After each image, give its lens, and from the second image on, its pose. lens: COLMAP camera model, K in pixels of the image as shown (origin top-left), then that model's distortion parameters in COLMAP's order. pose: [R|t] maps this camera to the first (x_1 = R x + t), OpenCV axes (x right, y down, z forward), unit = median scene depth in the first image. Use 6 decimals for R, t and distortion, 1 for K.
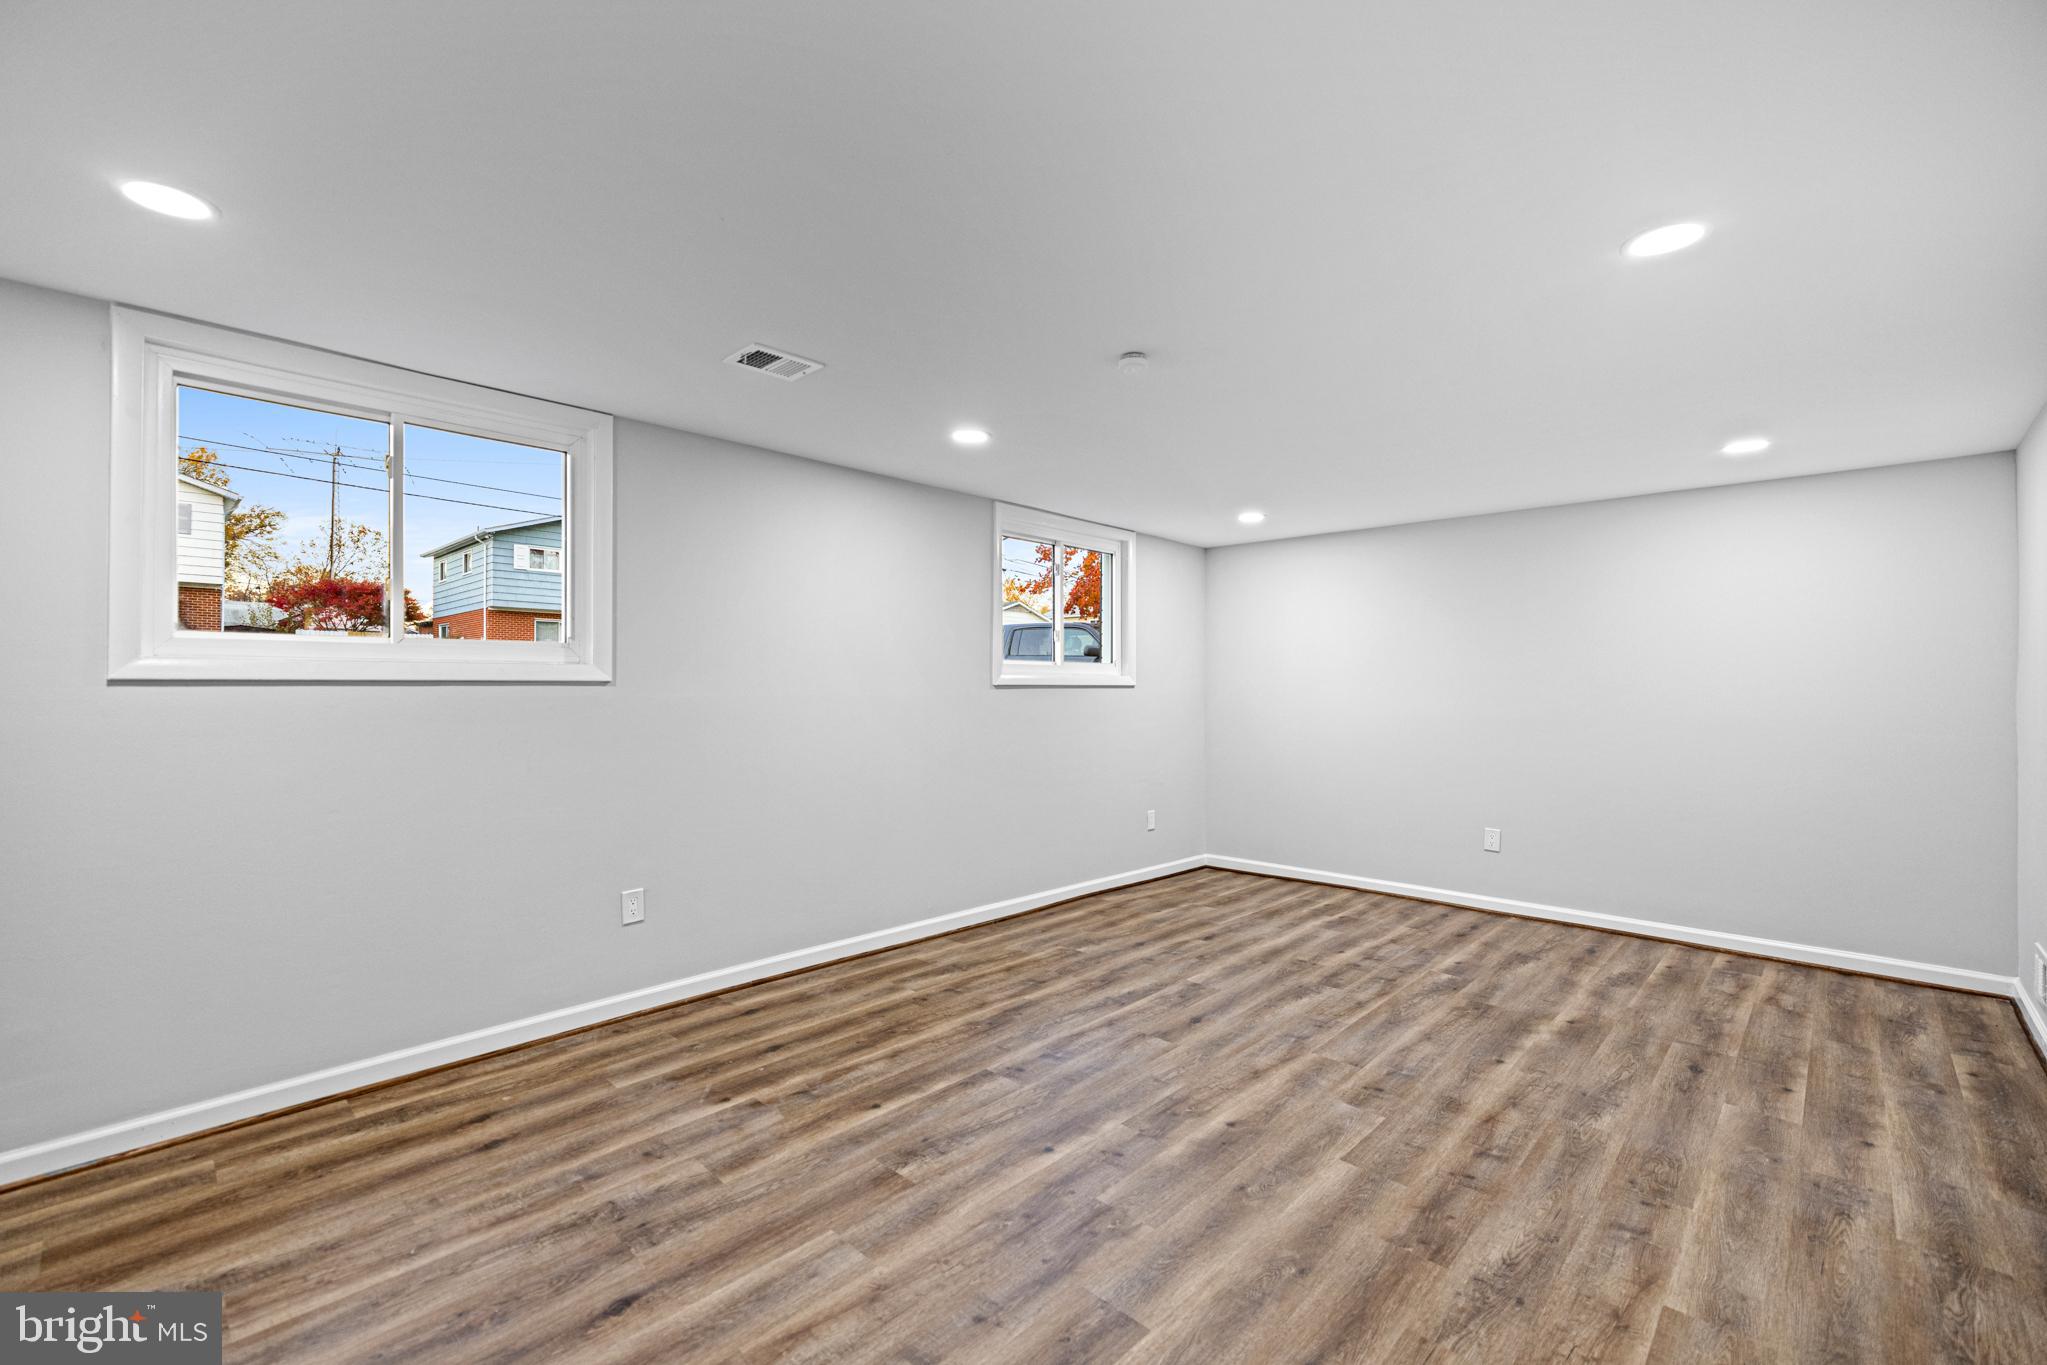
lens RADIAL K [[866.1, 0, 1022.6], [0, 866.1, 694.3], [0, 0, 1]] dist [0.002324, -0.000421]
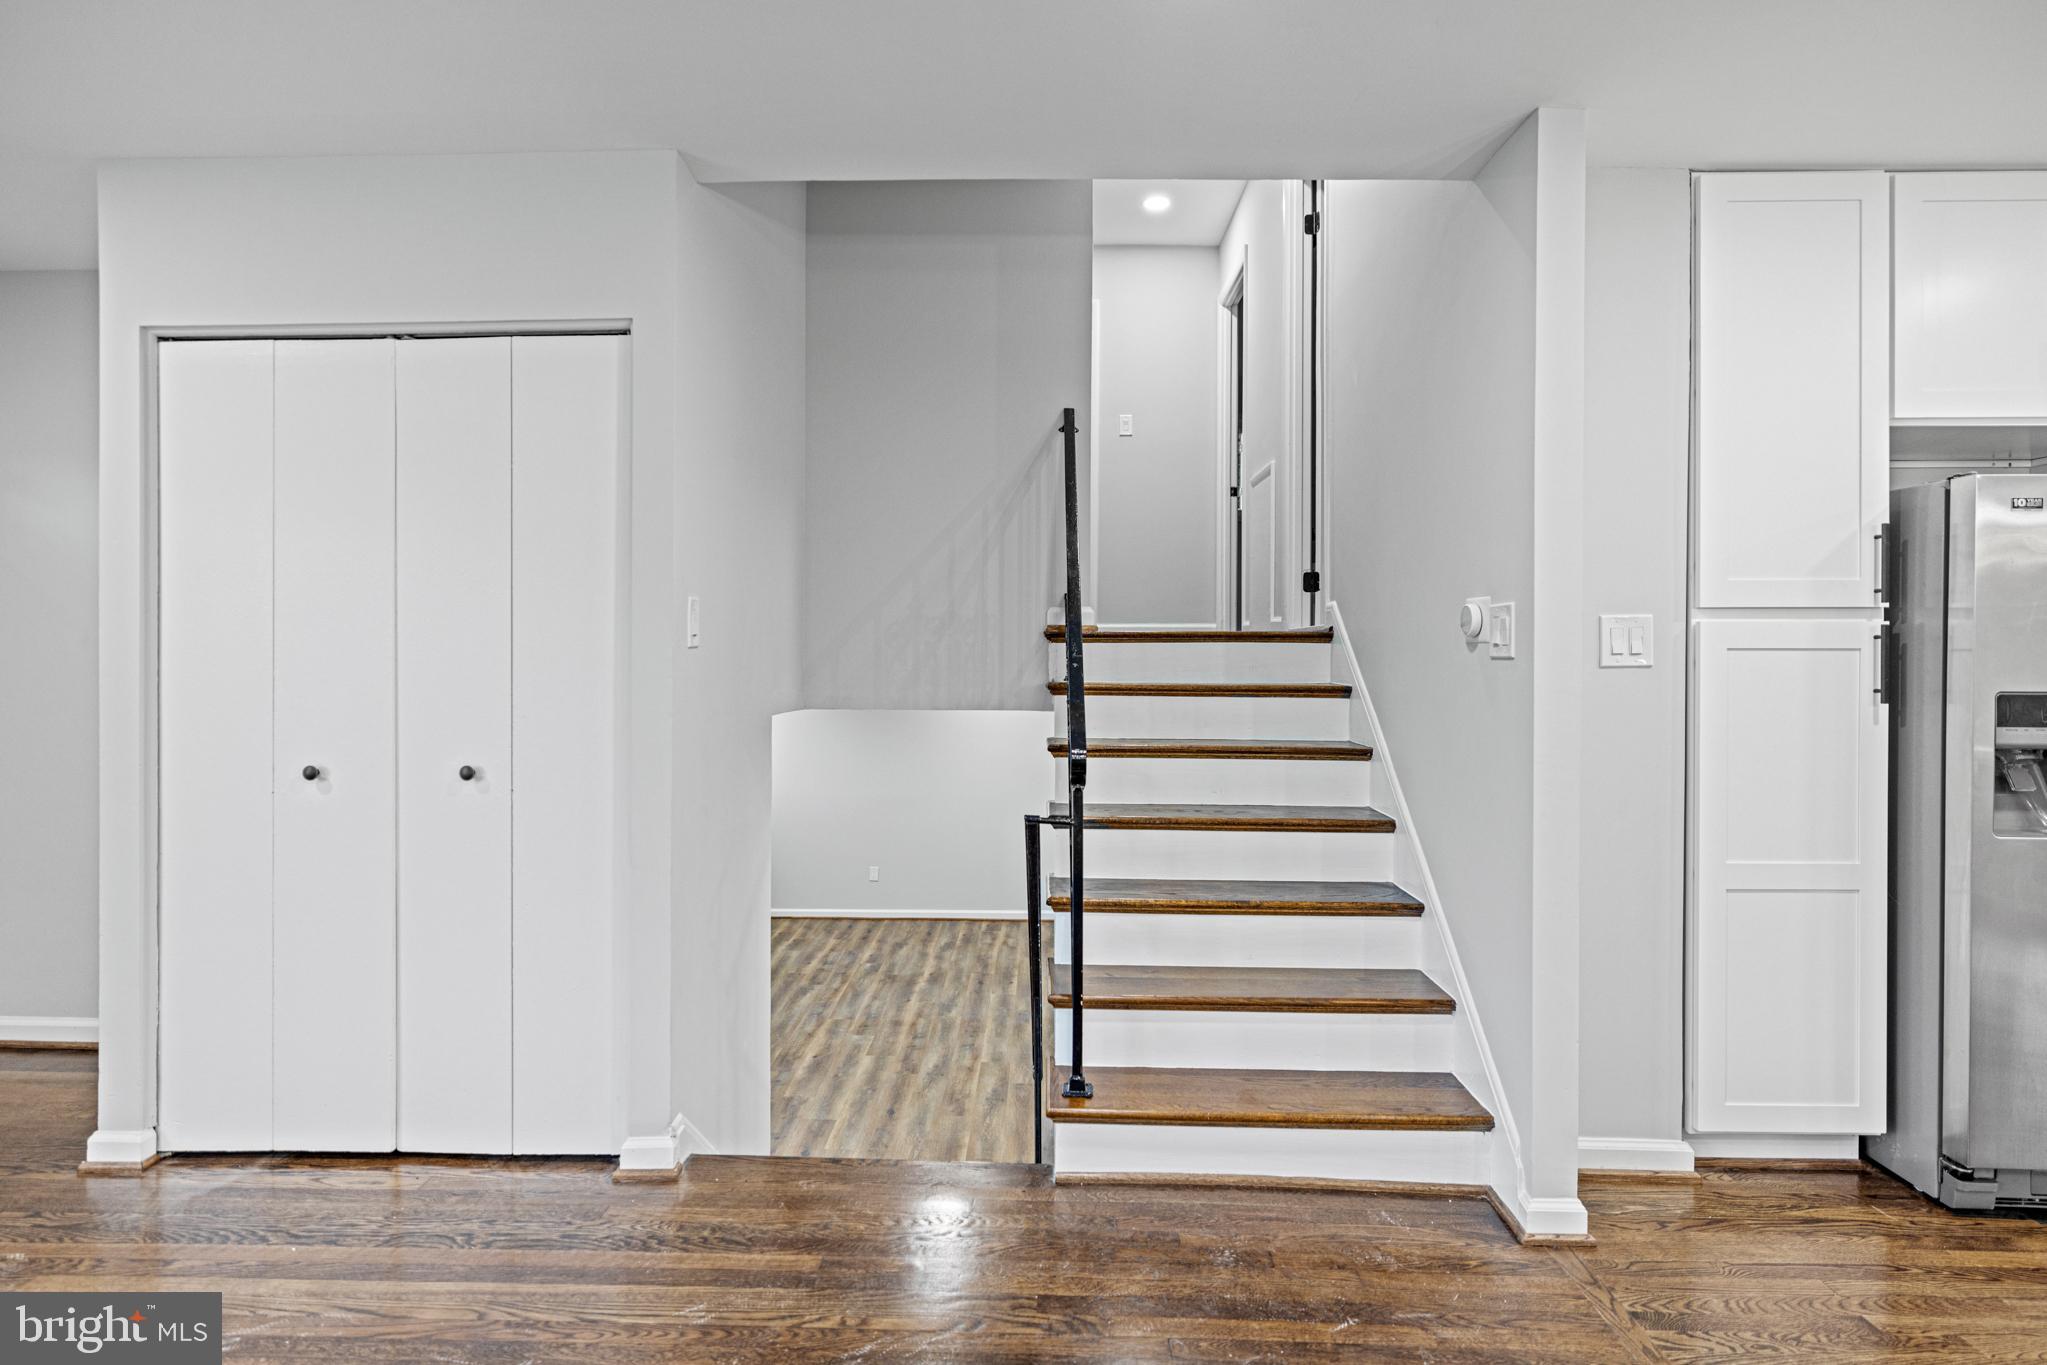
lens RADIAL K [[1008.6, 0, 1020.1], [0, 1008.6, 650.5], [0, 0, 1]] dist [-0.000849, -0.000688]
pose [[0.740824, -0.001978, 0.671696, -0.828577], [0.005534, 0.999980, -0.003158, -0.385389], [-0.671676, 0.006057, 0.740820, -0.926897]]
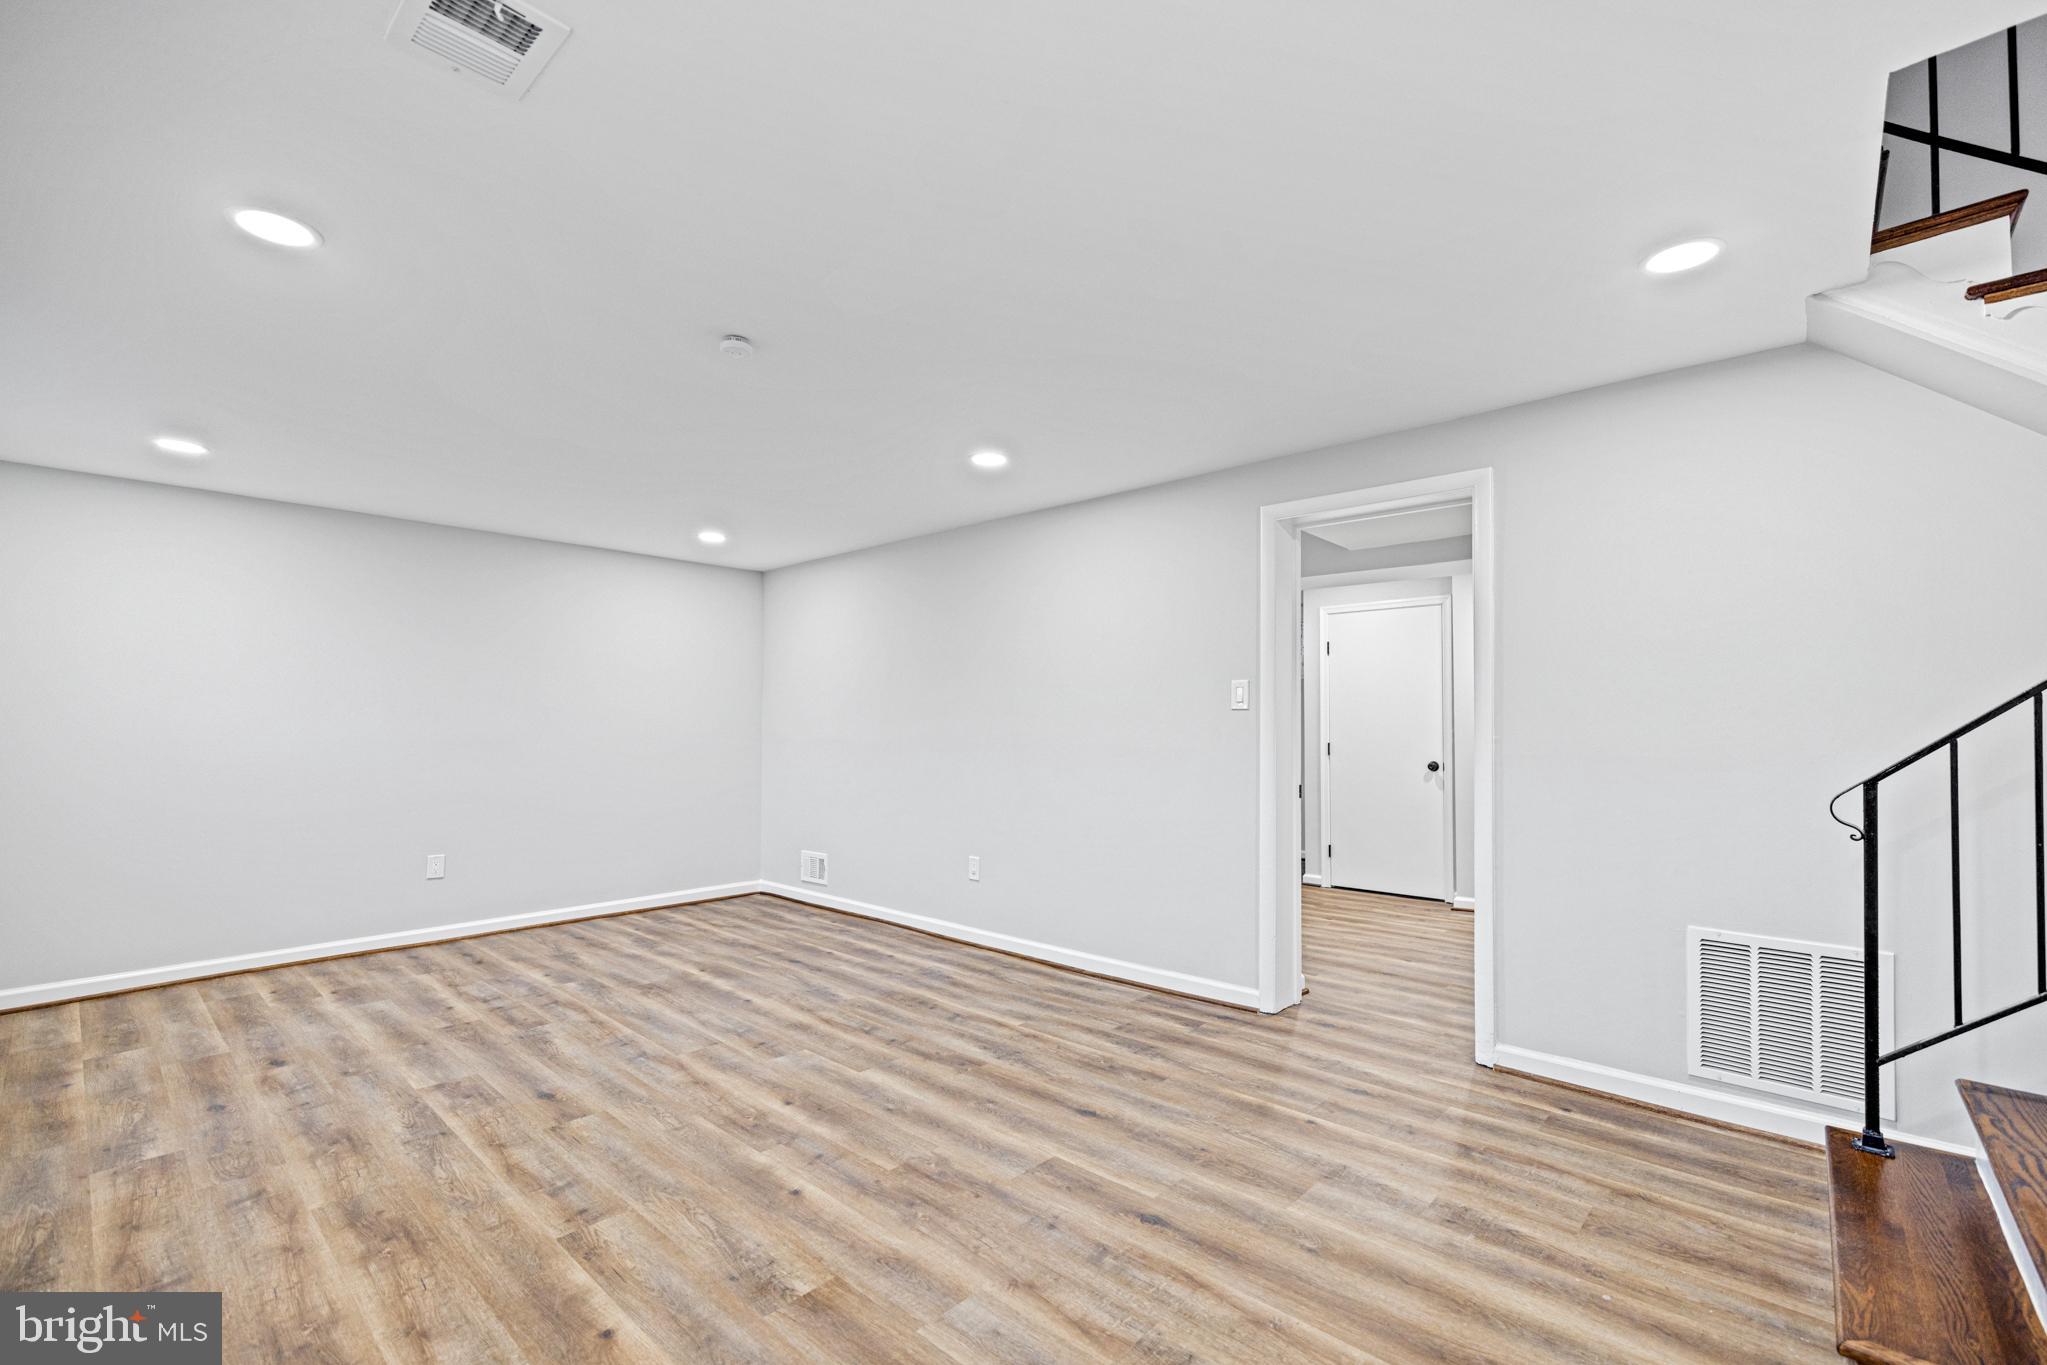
lens RADIAL K [[866.1, 0, 1022.6], [0, 866.1, 694.3], [0, 0, 1]] dist [0.002324, -0.000421]
pose [[-0.008890, 0.031451, 0.999466, -0.684658], [0.007033, 0.999482, -0.031389, 0.018738], [-0.999936, 0.006750, -0.009107, 0.571627]]
